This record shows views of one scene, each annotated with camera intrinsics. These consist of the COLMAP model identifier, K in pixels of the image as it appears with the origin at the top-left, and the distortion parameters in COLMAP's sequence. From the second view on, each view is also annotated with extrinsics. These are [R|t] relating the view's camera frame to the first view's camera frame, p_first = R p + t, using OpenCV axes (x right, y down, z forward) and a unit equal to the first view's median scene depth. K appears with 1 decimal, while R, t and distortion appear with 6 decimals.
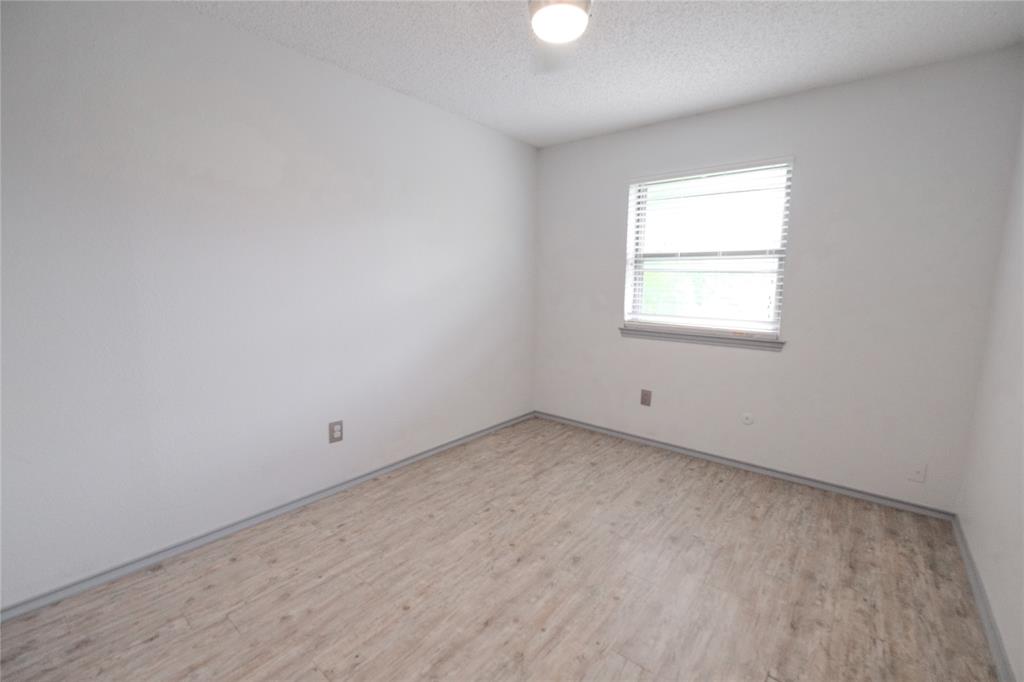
lens RADIAL K [[438.5, 0, 516.4], [0, 438.5, 338.6], [0, 0, 1]] dist [-0.004419, 0.000375]
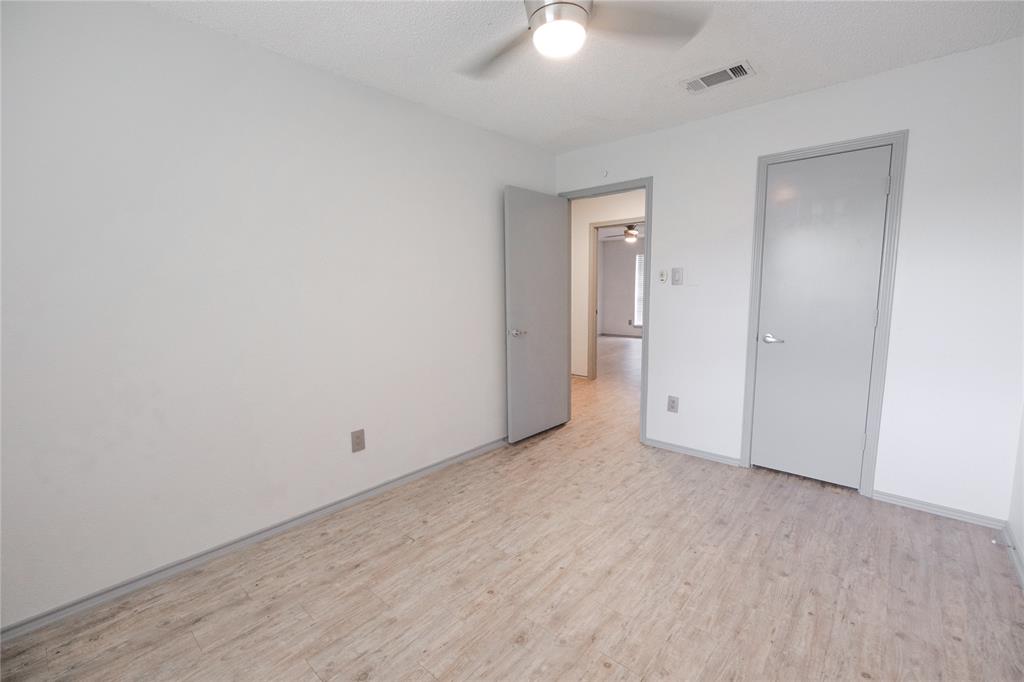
lens RADIAL K [[438.5, 0, 516.4], [0, 438.5, 338.6], [0, 0, 1]] dist [-0.004419, 0.000375]
pose [[-0.999300, -0.005671, 0.036980, 0.128318], [0.003694, 0.968663, 0.248353, -0.232057], [-0.037229, 0.248315, -0.967964, 1.784385]]
